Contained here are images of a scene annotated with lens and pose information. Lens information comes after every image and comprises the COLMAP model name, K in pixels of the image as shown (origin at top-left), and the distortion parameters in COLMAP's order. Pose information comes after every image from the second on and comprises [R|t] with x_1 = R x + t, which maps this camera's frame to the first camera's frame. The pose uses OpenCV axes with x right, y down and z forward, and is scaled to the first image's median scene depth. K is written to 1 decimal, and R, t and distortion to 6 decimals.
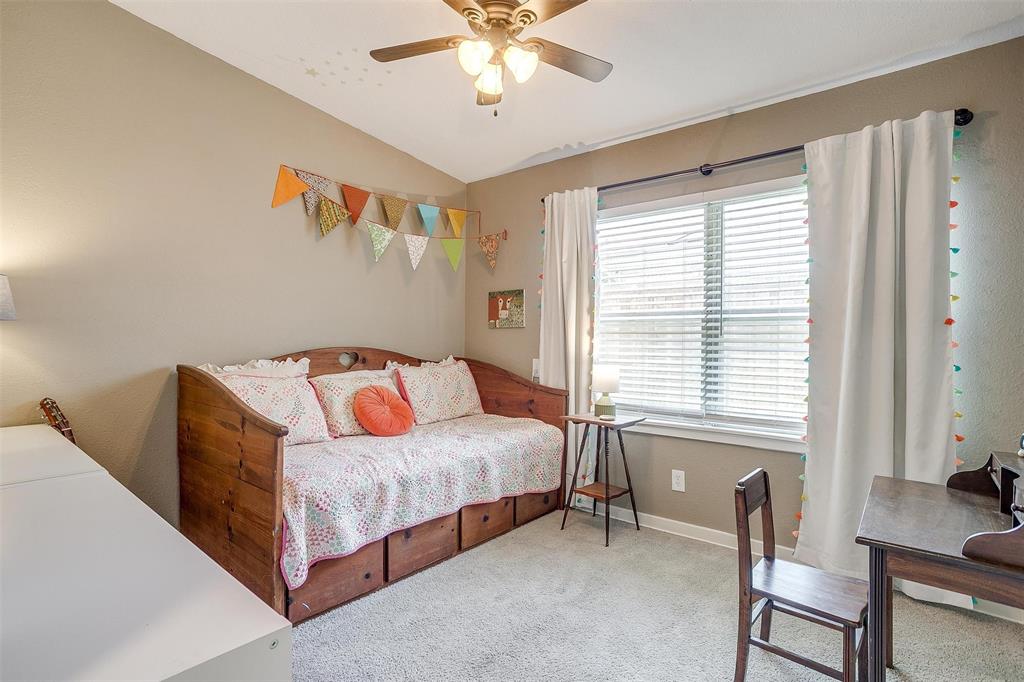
lens RADIAL K [[500.1, 0, 512.0], [0, 500.1, 341.0], [0, 0, 1]] dist [-0.062575, 0.039118]
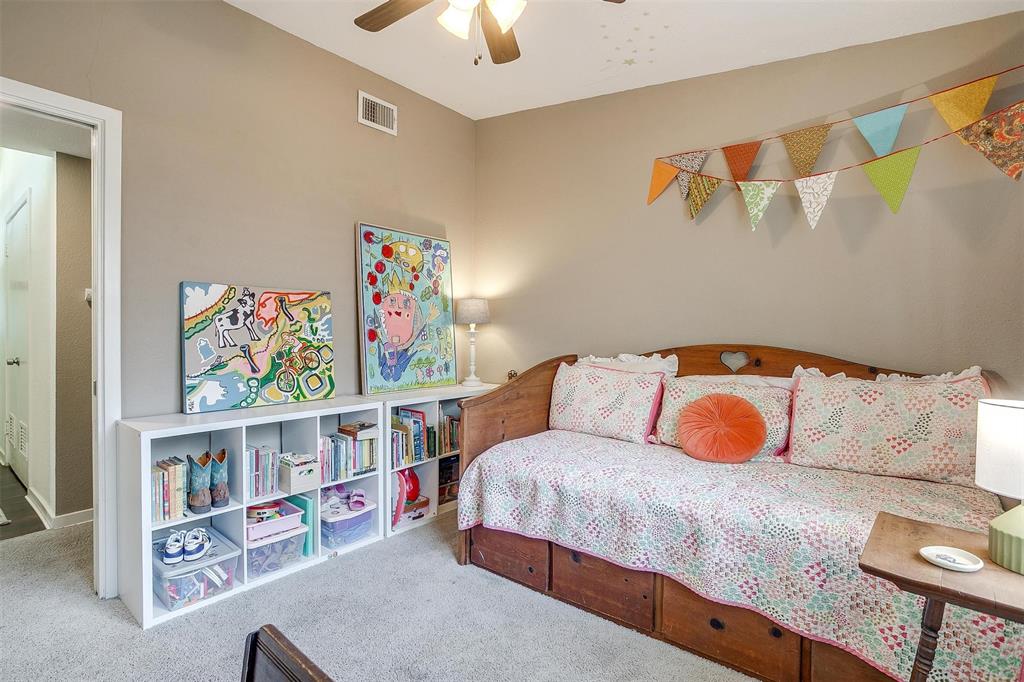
lens RADIAL K [[500.1, 0, 512.0], [0, 500.1, 341.0], [0, 0, 1]] dist [-0.062575, 0.039118]
pose [[0.001212, 0.006594, -0.999978, 0.497442], [-0.005976, 0.999960, 0.006587, 0.003173], [0.999981, 0.005968, 0.001251, 0.664059]]
